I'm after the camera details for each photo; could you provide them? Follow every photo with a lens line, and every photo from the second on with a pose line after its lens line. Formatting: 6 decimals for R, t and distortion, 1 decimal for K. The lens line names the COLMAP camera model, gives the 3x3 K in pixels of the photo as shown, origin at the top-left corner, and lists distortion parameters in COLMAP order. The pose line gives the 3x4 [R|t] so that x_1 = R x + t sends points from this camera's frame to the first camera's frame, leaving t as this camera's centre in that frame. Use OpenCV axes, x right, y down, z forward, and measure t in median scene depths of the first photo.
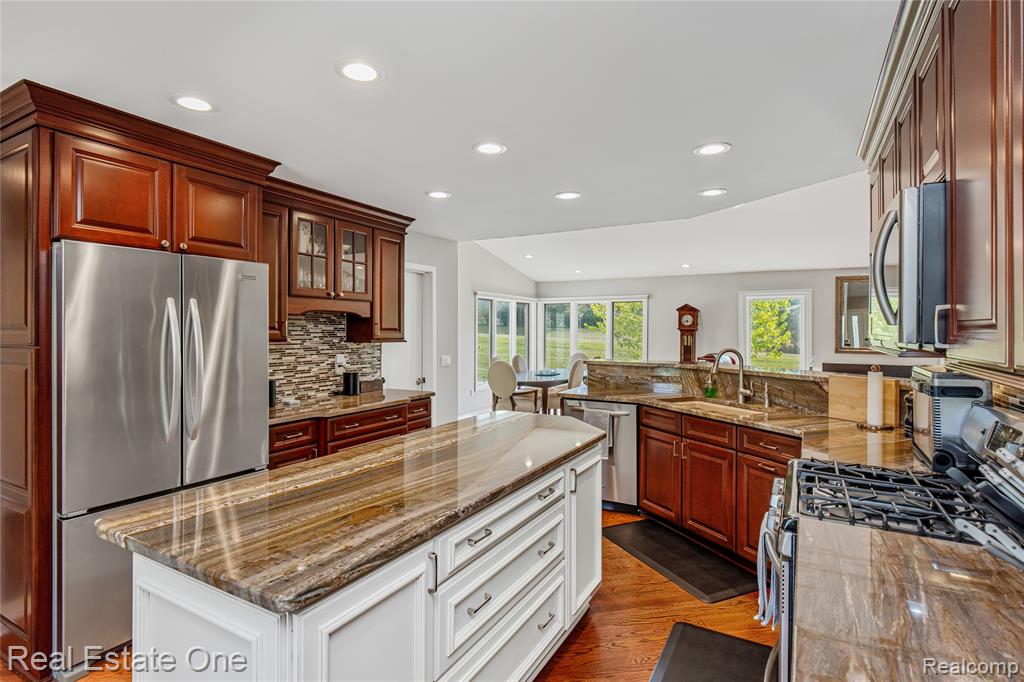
lens RADIAL K [[509.2, 0, 510.3], [0, 509.2, 323.5], [0, 0, 1]] dist [0.000235, -0.000119]
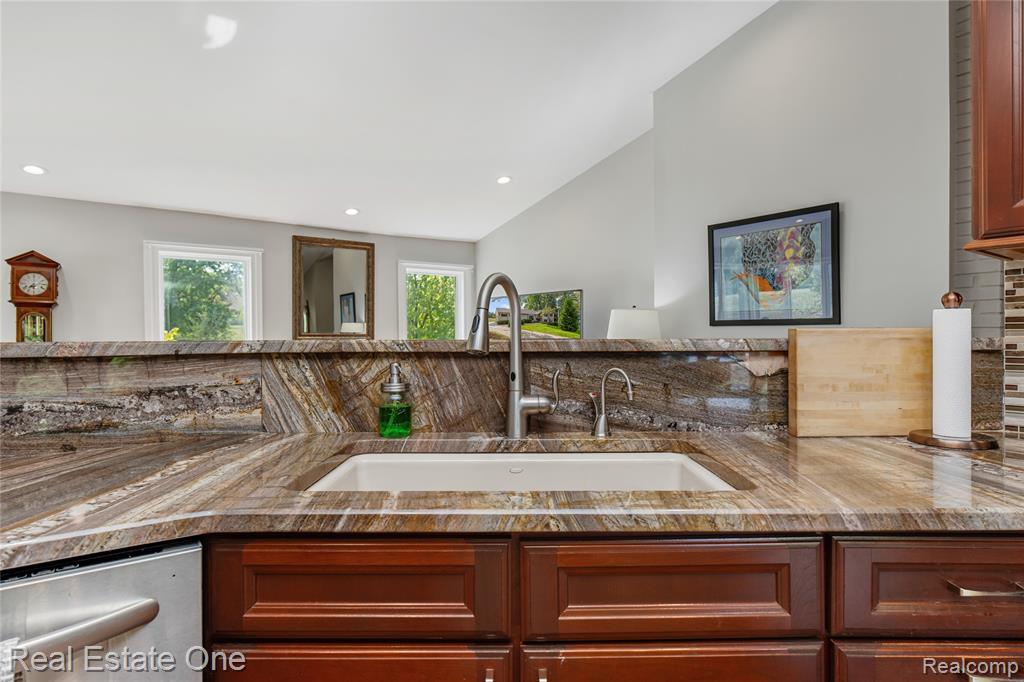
lens RADIAL K [[557.4, 0, 515.2], [0, 557.4, 332.4], [0, 0, 1]] dist [-0.002790, -0.000884]
pose [[0.410715, -0.002266, 0.911761, 0.103049], [-0.005642, 0.999971, 0.005026, 0.075660], [-0.911746, -0.007208, 0.410691, 0.763849]]
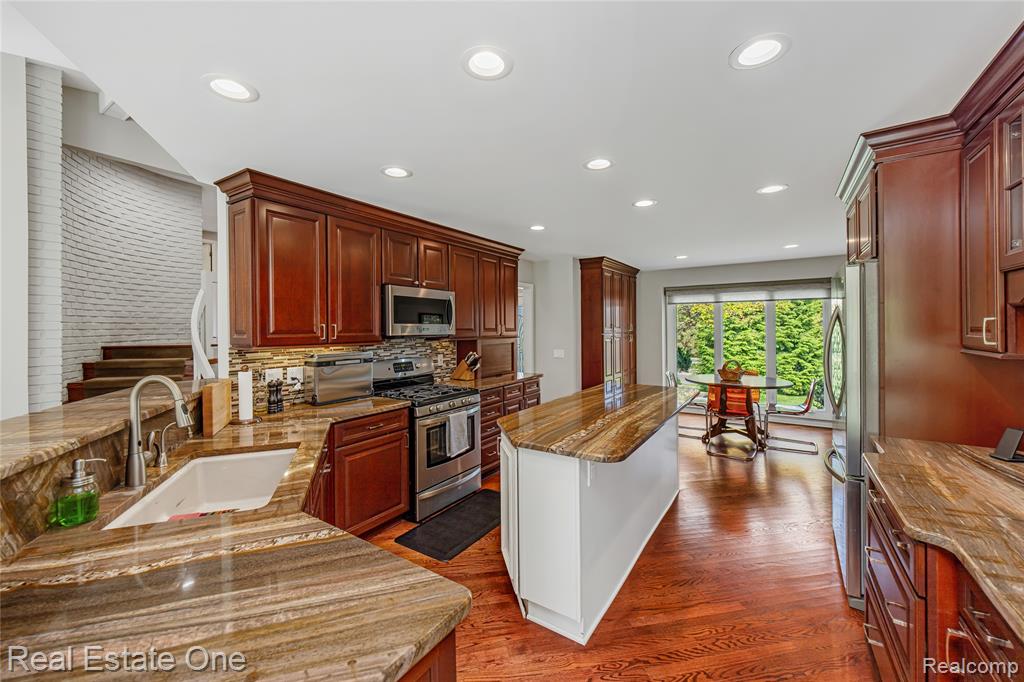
lens RADIAL K [[401.4, 0, 508.7], [0, 401.4, 326.4], [0, 0, 1]] dist [-0.000639, -0.000153]
pose [[-0.997265, 0.004813, 0.073754, 0.056211], [0.003730, 0.999883, -0.014814, 0.007952], [-0.073817, -0.014499, -0.997166, 1.227400]]
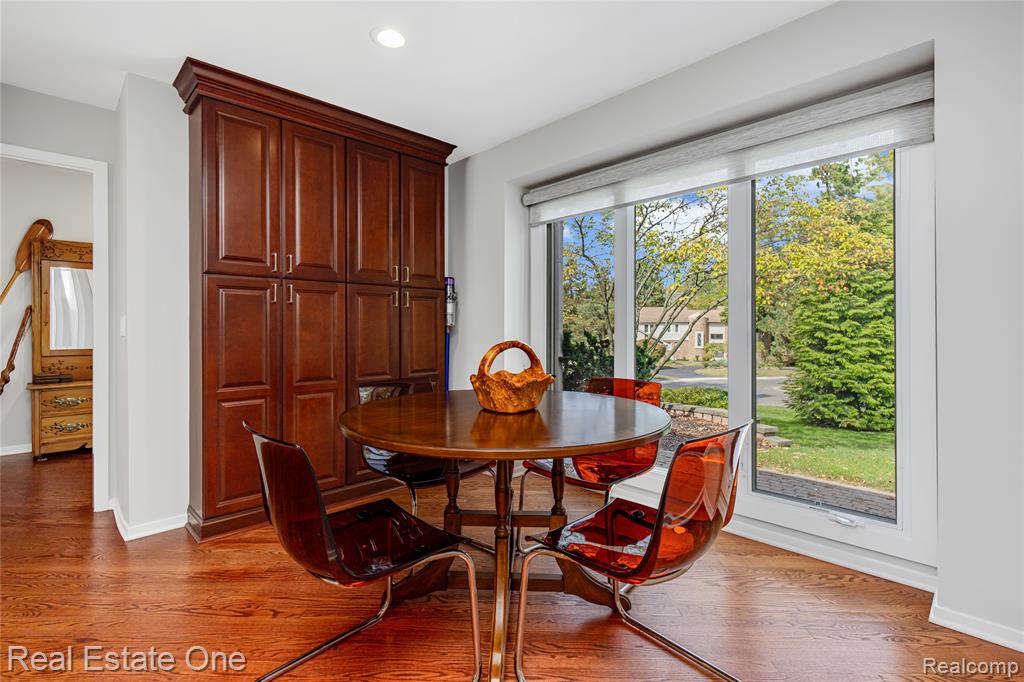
lens RADIAL K [[473.3, 0, 510.2], [0, 473.3, 321.3], [0, 0, 1]] dist [-0.000282, -0.000365]
pose [[-0.960380, 0.003463, 0.278671, -0.684517], [-0.004793, 0.999570, -0.028939, 0.089770], [-0.278652, -0.029128, -0.959950, 0.332245]]
